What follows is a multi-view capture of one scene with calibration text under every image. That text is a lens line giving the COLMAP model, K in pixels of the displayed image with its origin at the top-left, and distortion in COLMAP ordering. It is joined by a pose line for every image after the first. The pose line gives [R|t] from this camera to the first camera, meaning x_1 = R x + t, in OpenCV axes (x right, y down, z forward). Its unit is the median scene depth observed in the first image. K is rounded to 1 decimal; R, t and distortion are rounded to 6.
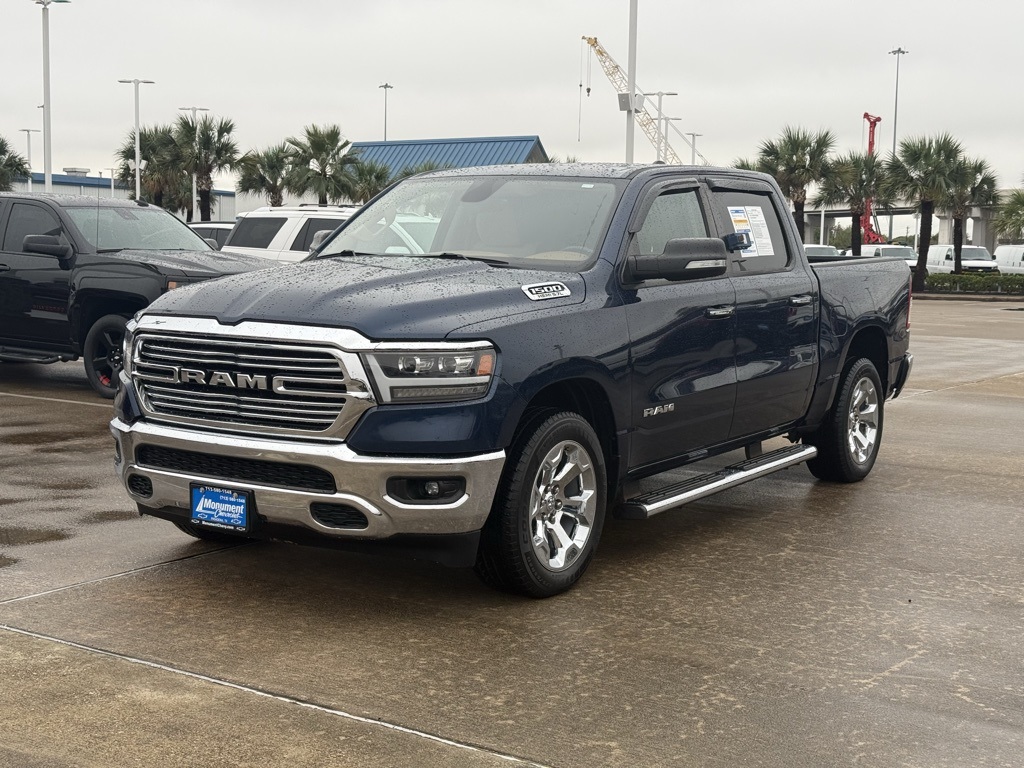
lens RADIAL K [[1406.9, 0, 512.0], [0, 1406.9, 384.0], [0, 0, 1]] dist [0.155137, -0.133760]
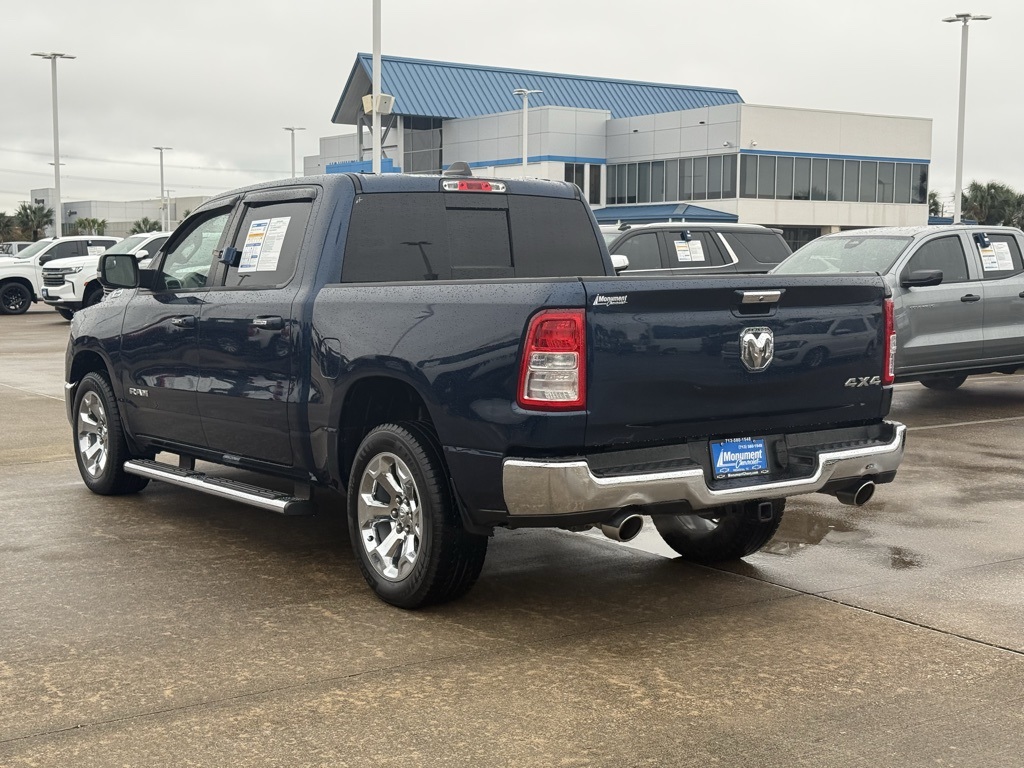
lens RADIAL K [[1432.2, 0, 506.9], [0, 1432.2, 380.7], [0, 0, 1]] dist [0.146483, -0.042467]
pose [[-0.373730, 0.062181, -0.925451, 1.371443], [-0.095588, 0.989856, 0.105110, -0.184273], [0.922599, 0.127745, -0.363995, 2.071101]]
